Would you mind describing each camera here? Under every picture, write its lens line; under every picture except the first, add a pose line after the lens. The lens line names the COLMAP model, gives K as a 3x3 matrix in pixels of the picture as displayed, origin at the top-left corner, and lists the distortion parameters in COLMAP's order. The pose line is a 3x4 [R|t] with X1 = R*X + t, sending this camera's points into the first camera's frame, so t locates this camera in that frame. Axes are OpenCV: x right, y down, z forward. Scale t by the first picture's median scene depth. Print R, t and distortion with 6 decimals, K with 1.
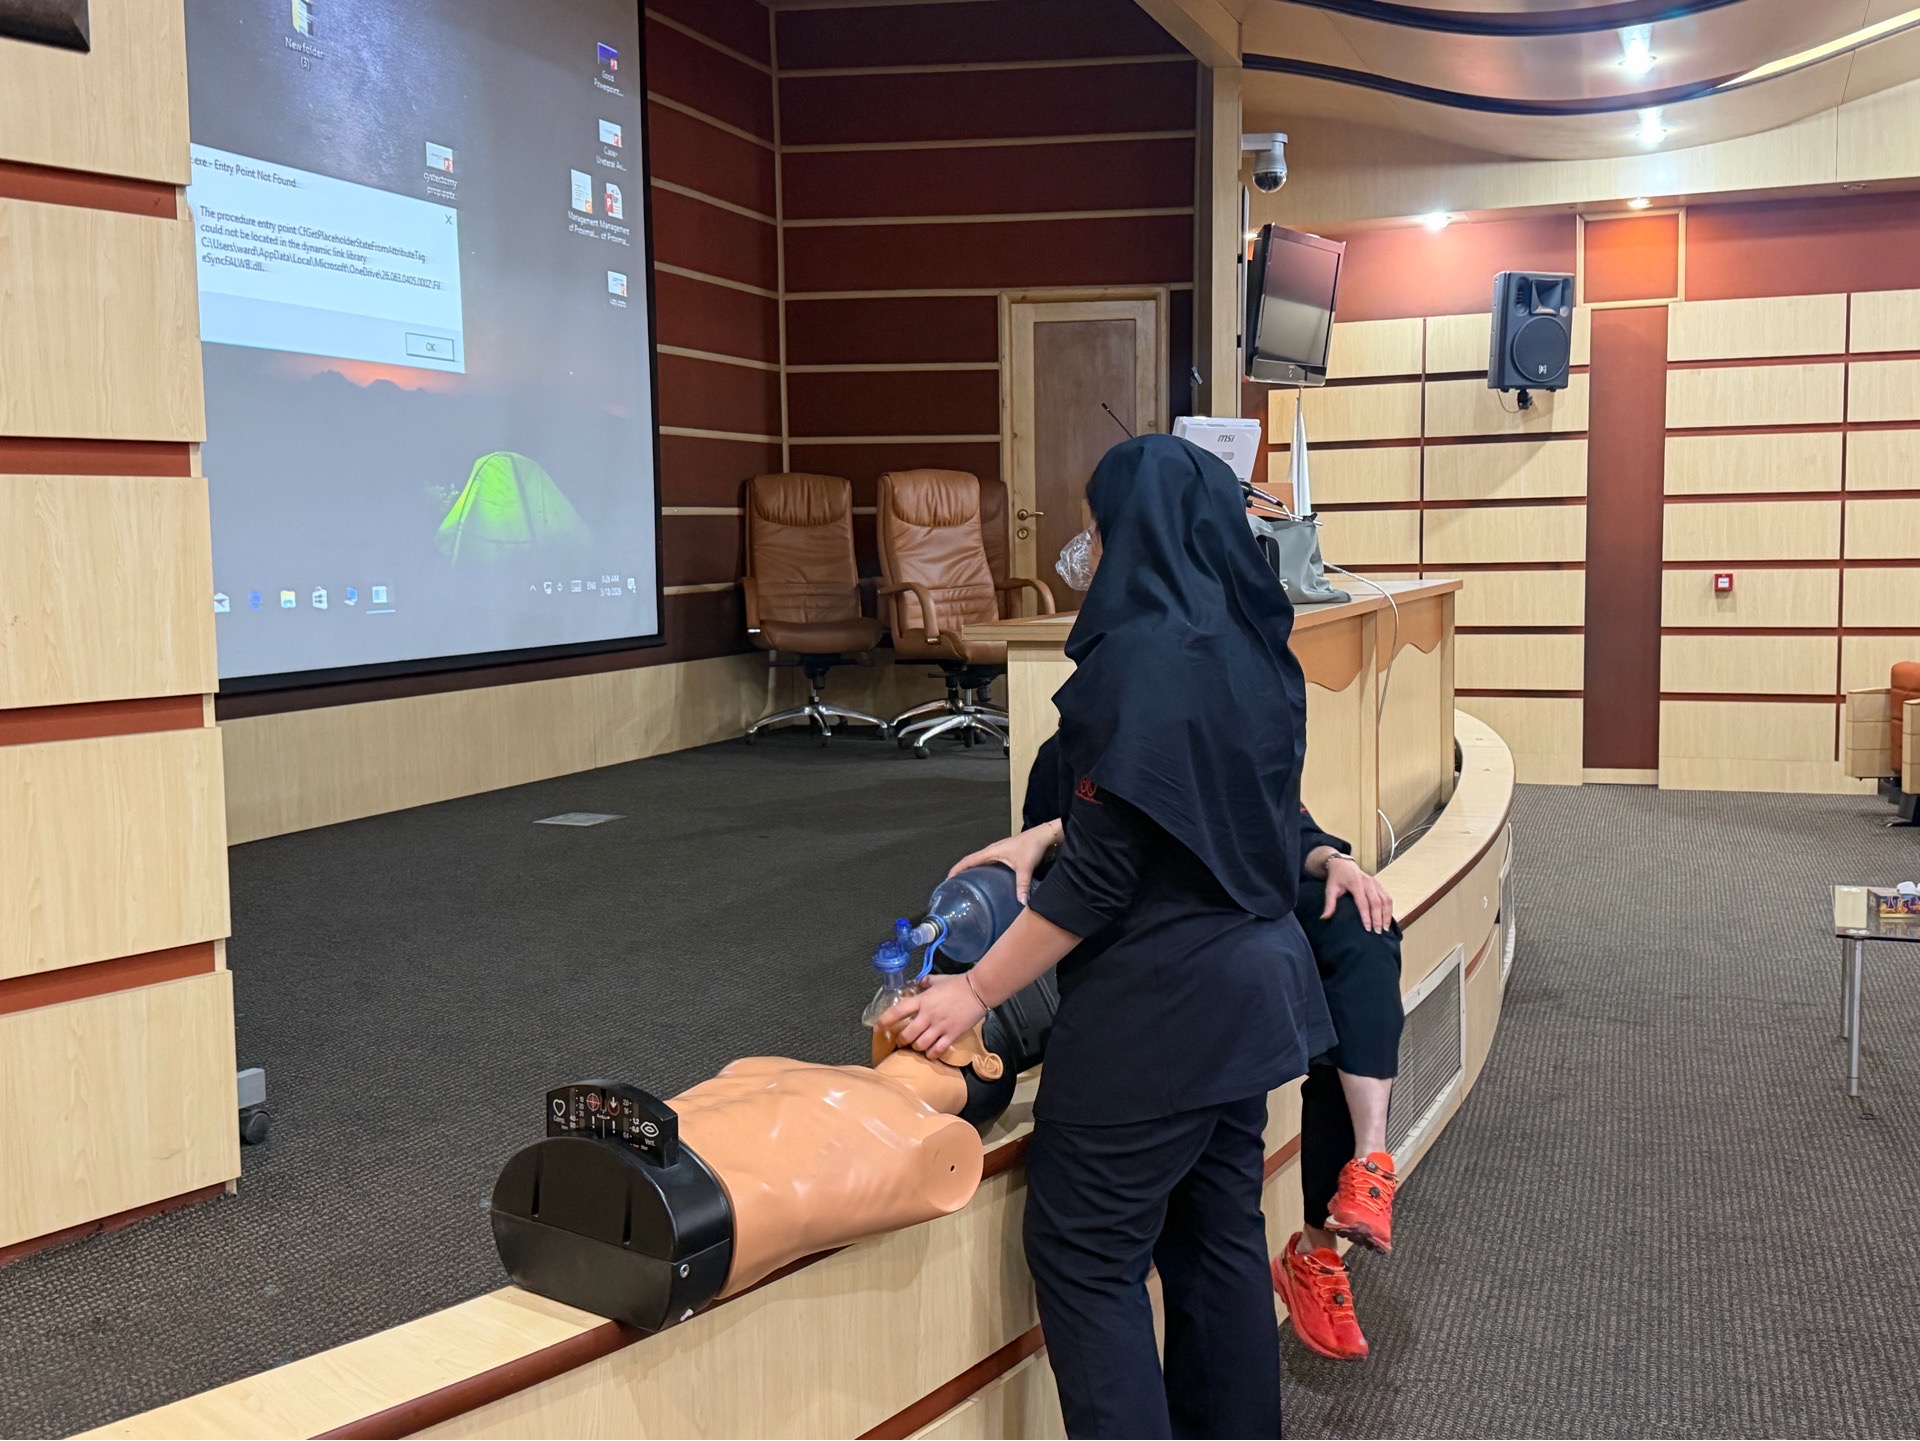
lens RADIAL K [[1942.2, 0, 960.0], [0, 1942.2, 720.5], [0, 0, 1]] dist [0.011525, -0.036351]
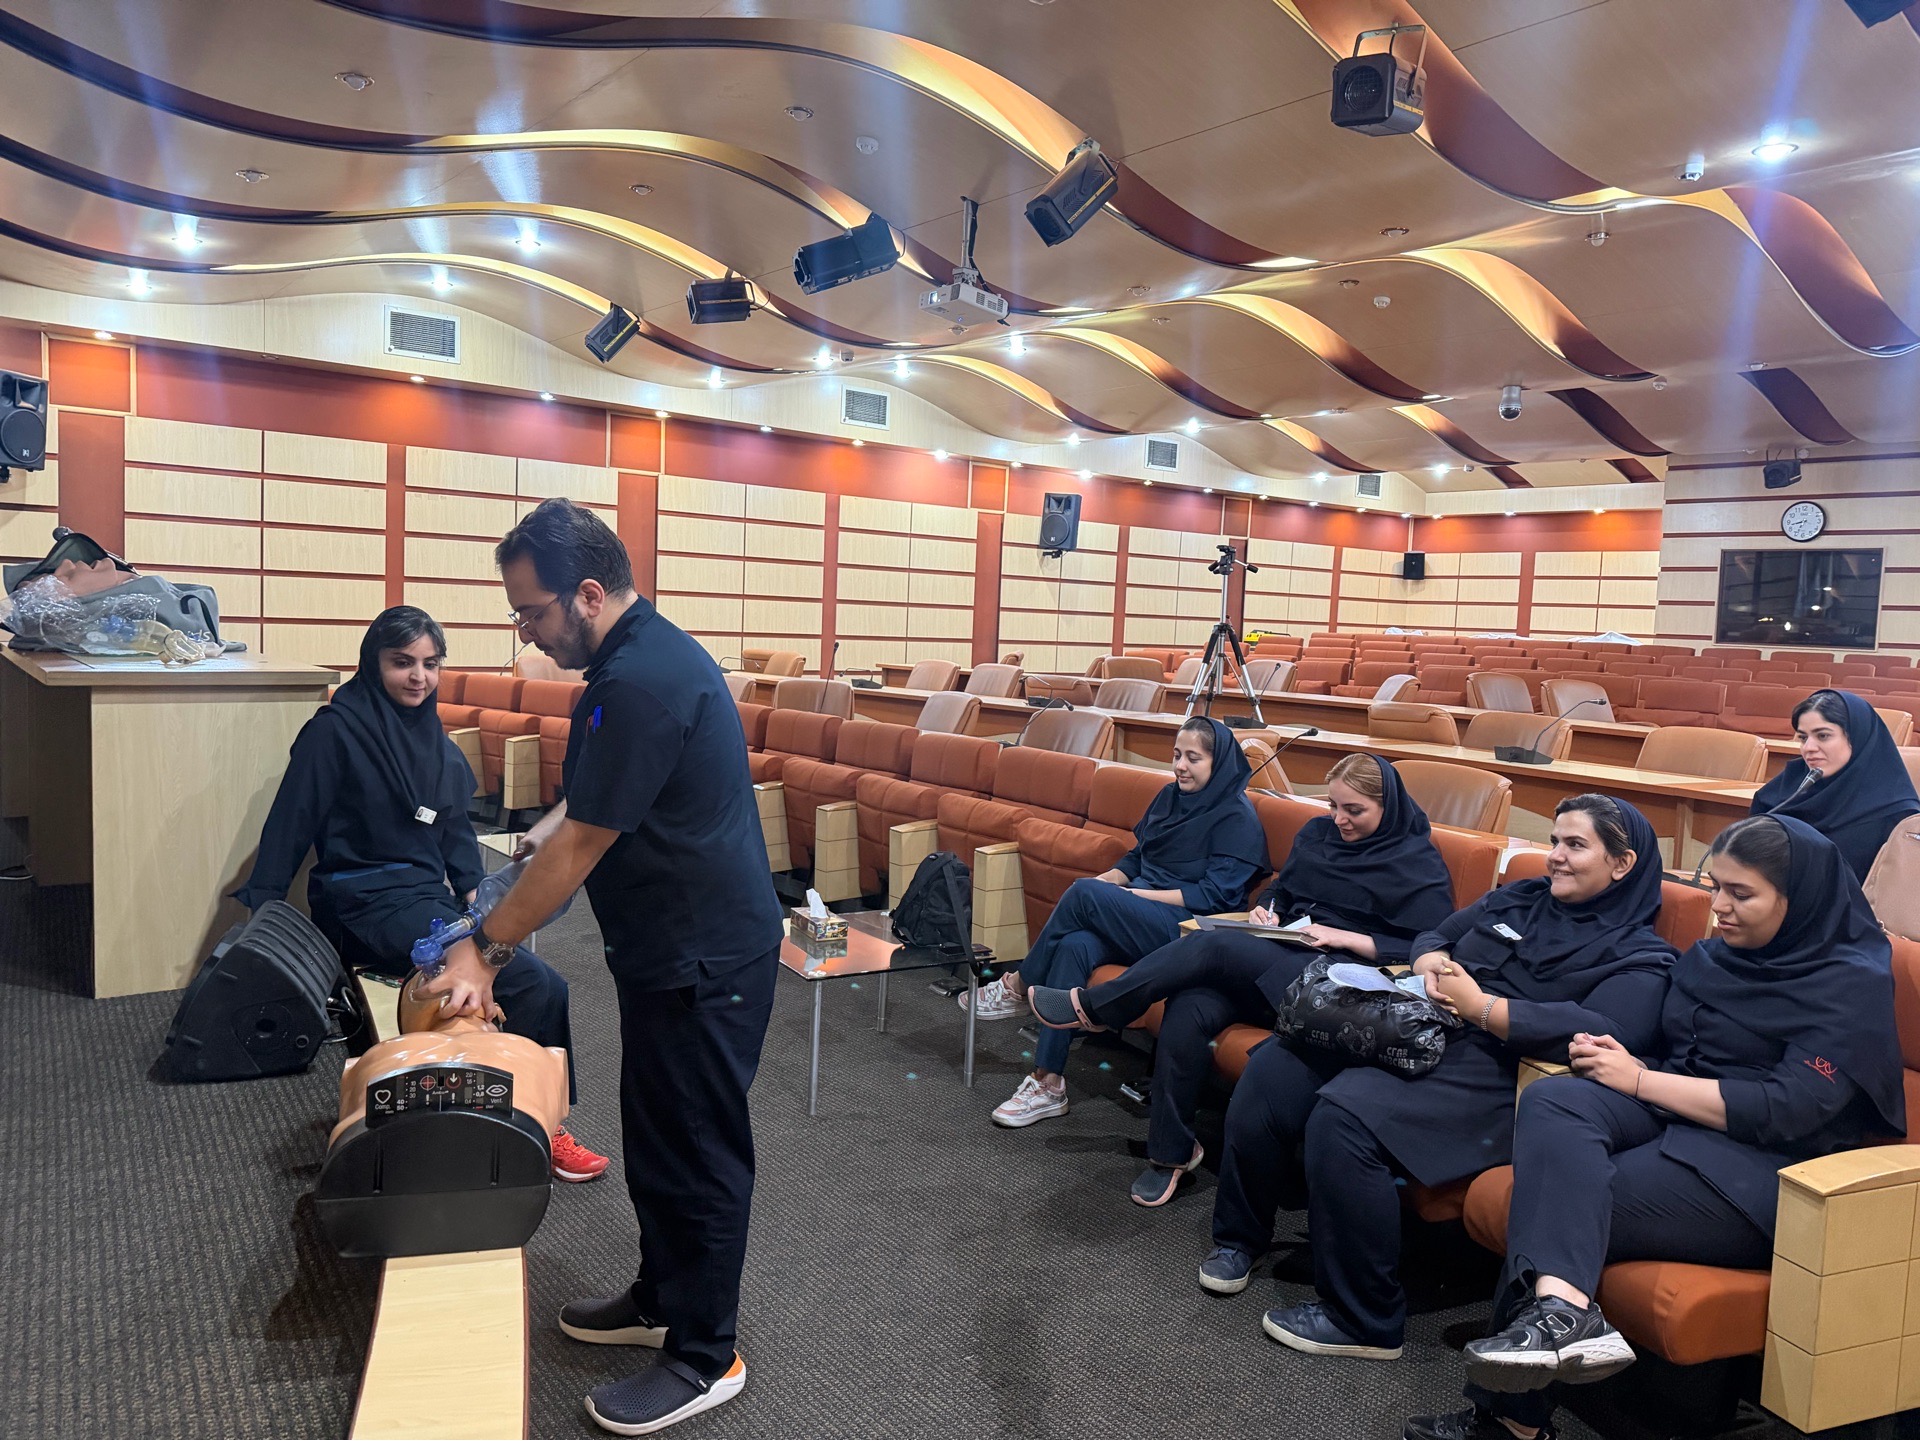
lens RADIAL K [[1337.8, 0, 960.0], [0, 1337.8, 720.5], [0, 0, 1]] dist [0.048047, -0.054700]
pose [[0.506294, -0.027514, 0.861922, -0.142407], [0.030963, 0.999426, 0.013716, -0.004856], [-0.861805, 0.019743, 0.506856, 0.059039]]
